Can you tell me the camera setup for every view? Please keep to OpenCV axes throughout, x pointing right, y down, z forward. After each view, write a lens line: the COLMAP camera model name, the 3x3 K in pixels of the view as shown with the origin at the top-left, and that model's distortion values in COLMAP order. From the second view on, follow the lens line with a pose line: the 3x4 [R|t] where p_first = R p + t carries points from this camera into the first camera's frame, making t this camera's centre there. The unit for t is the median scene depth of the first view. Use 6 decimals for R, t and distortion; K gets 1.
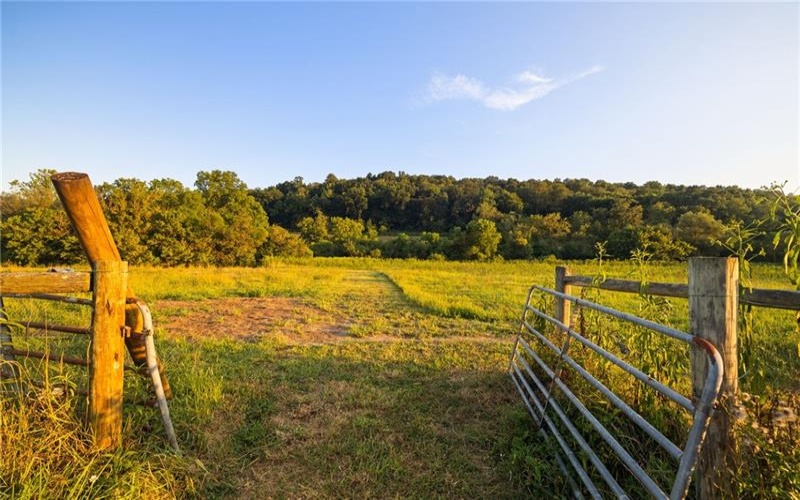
lens RADIAL K [[338.3, 0, 400.1], [0, 338.3, 246.9], [0, 0, 1]] dist [0.000653, -0.000005]
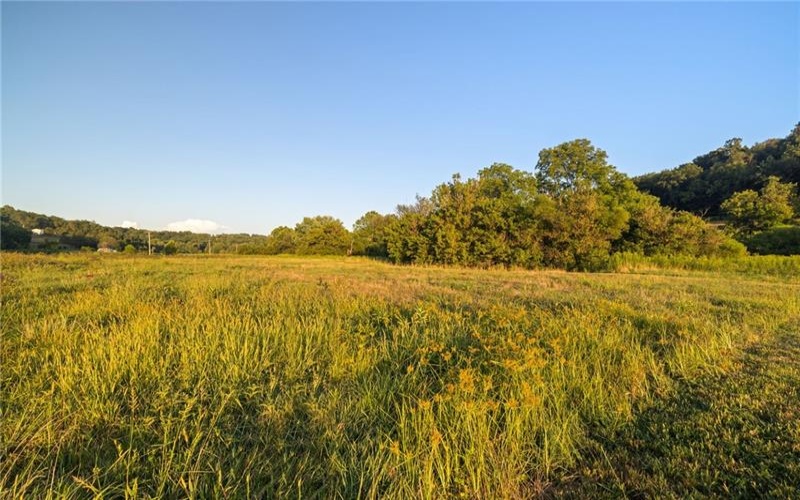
lens RADIAL K [[338.3, 0, 395.3], [0, 338.3, 248.1], [0, 0, 1]] dist [0.000653, -0.000005]
pose [[0.455194, -0.027167, -0.889978, -0.030223], [0.026767, 0.999500, -0.016820, 0.011998], [0.889990, -0.016166, 0.455694, 0.246340]]
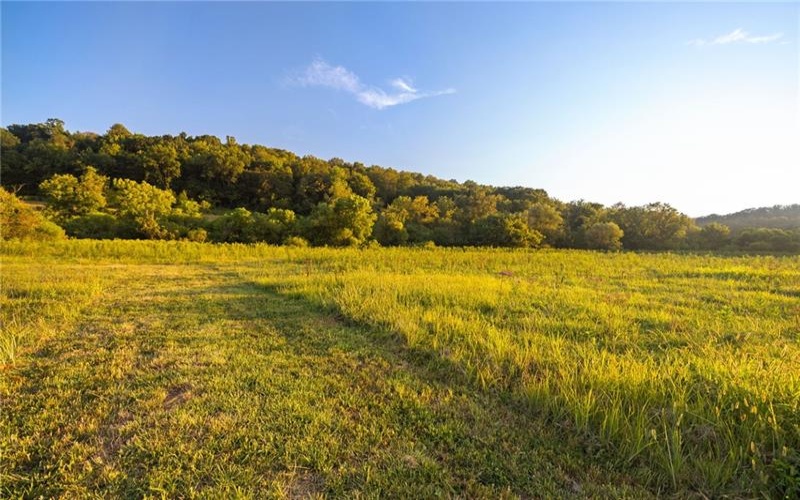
lens RADIAL K [[338.3, 0, 402.0], [0, 338.3, 249.0], [0, 0, 1]] dist [0.000653, -0.000005]
pose [[0.883943, 0.002031, 0.467589, -0.031931], [-0.022644, 0.999003, 0.038468, 0.012652], [-0.467045, -0.044592, 0.883108, 0.259880]]
